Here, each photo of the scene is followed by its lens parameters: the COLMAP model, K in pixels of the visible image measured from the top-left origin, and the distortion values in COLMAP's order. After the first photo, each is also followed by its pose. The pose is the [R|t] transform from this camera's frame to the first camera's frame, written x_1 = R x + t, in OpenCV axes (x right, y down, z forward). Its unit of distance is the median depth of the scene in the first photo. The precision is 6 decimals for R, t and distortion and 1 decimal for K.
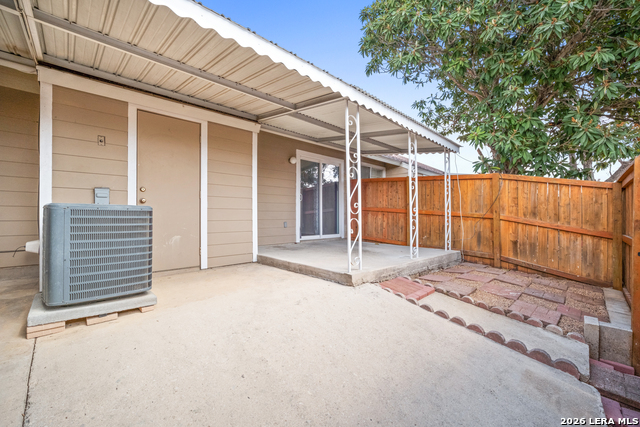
lens RADIAL K [[260.0, 0, 320.3], [0, 260.0, 213.1], [0, 0, 1]] dist [-0.003585, 0.000331]
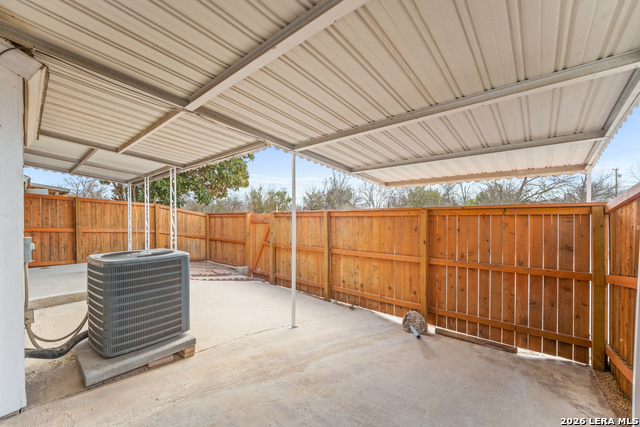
lens RADIAL K [[260.0, 0, 320.3], [0, 260.0, 215.5], [0, 0, 1]] dist [-0.003585, 0.000331]
pose [[-0.078181, -0.004678, 0.996928, -1.209704], [-0.001544, 0.999988, 0.004571, -0.112469], [-0.996938, -0.001182, -0.078187, 0.146704]]
